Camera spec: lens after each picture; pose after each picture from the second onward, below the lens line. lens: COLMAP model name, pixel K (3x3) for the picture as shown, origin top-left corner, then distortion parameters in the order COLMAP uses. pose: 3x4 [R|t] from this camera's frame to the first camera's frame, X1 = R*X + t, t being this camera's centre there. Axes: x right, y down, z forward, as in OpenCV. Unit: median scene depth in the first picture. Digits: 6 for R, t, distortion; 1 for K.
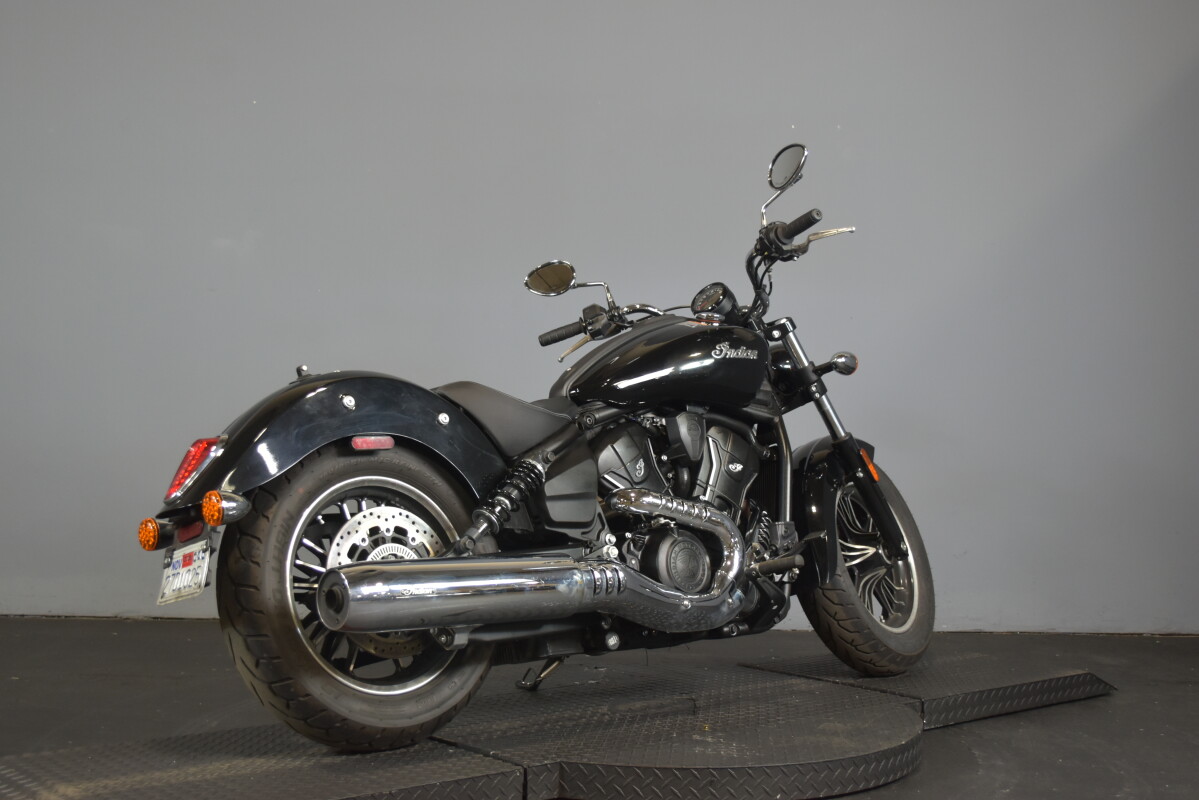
lens RADIAL K [[1454.9, 0, 600.7], [0, 1454.9, 405.0], [0, 0, 1]] dist [-0.067110, 0.000000]
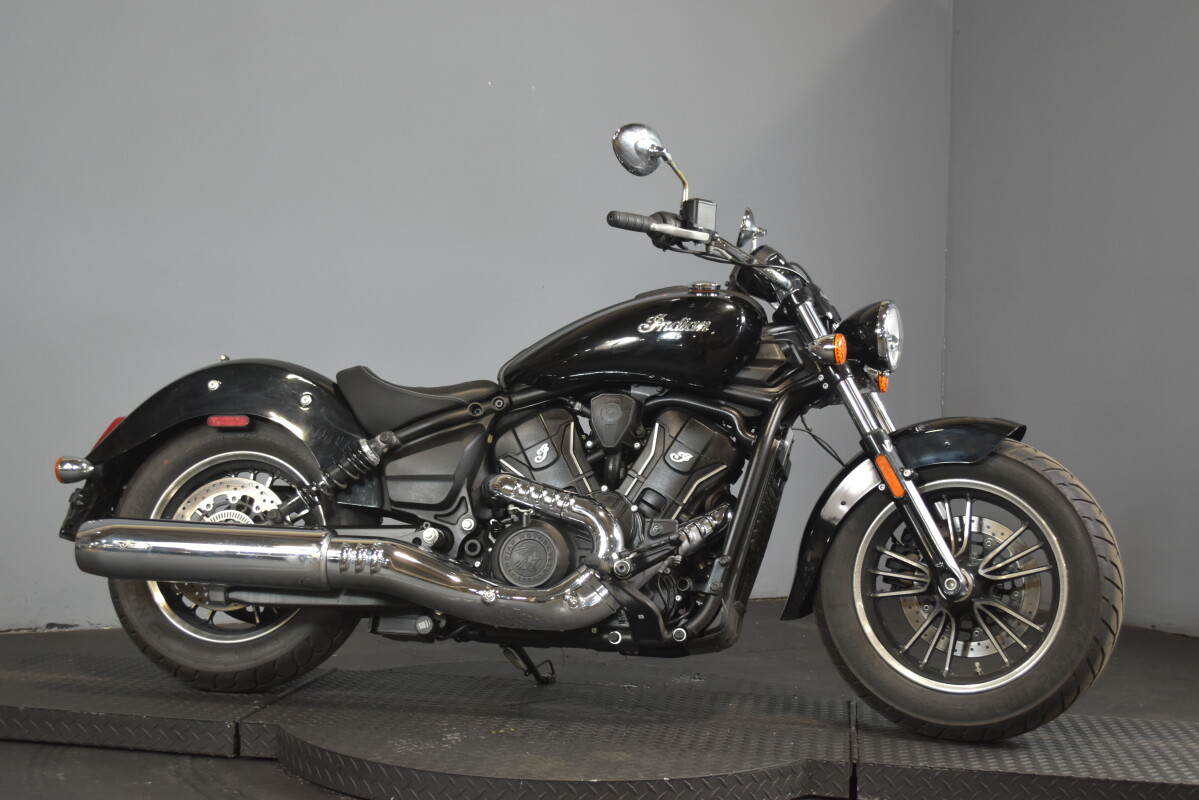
lens RADIAL K [[1454.9, 0, 596.3], [0, 1454.9, 405.1], [0, 0, 1]] dist [-0.067110, 0.000000]
pose [[0.616963, -0.006886, -0.786962, 0.902328], [0.001058, 0.999968, -0.007921, 0.022471], [0.786992, 0.004055, 0.616950, 0.514614]]
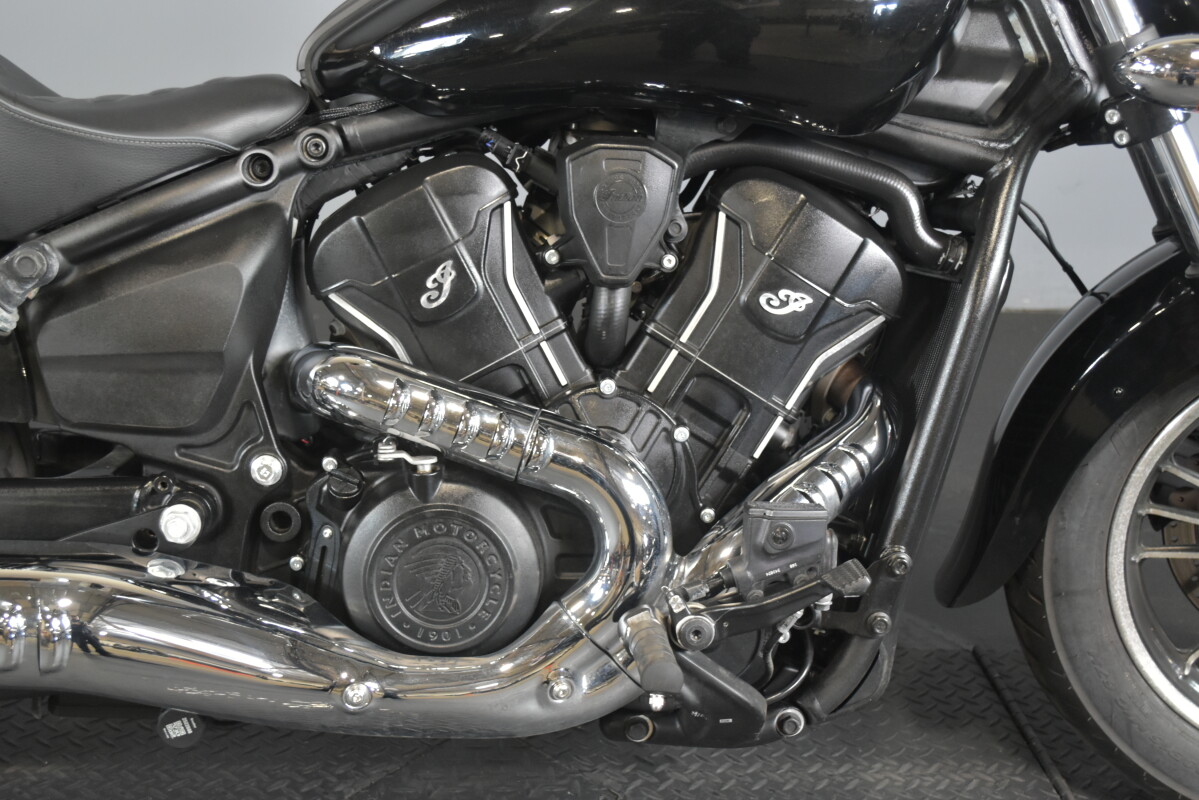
lens RADIAL K [[1540.0, 0, 625.7], [0, 1540.0, 408.3], [0, 0, 1]] dist [-0.037396, 0.000000]
pose [[0.791611, 0.242200, -0.560974, 0.343276], [-0.036470, 0.935177, 0.352298, -0.080406], [0.609936, -0.258424, 0.749129, 0.825067]]
